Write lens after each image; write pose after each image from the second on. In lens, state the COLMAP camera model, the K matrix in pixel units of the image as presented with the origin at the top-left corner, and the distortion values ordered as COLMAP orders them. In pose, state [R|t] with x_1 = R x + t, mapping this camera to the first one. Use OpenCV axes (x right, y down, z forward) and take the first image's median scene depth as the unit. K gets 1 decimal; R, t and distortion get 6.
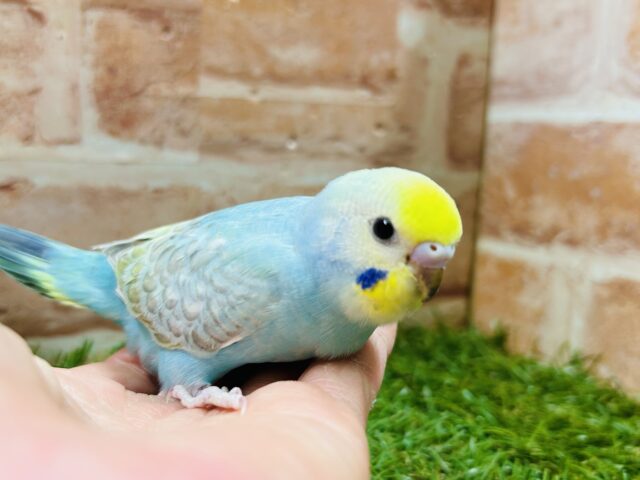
lens RADIAL K [[625.0, 0, 320.5], [0, 625.0, 241.1], [0, 0, 1]] dist [-0.020962, 0.000000]
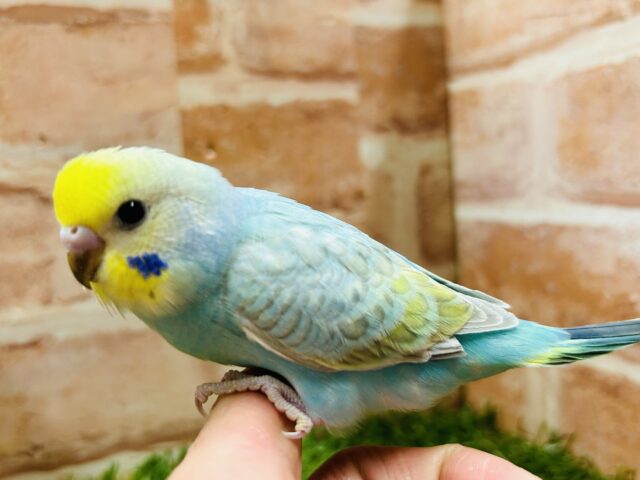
lens RADIAL K [[625.0, 0, 324.2], [0, 625.0, 236.9], [0, 0, 1]] dist [-0.020962, 0.000000]
pose [[0.992114, -0.108433, -0.062864, 0.122439], [0.104386, 0.992447, -0.064438, -0.134941], [0.069376, 0.057368, 0.995940, -0.132955]]
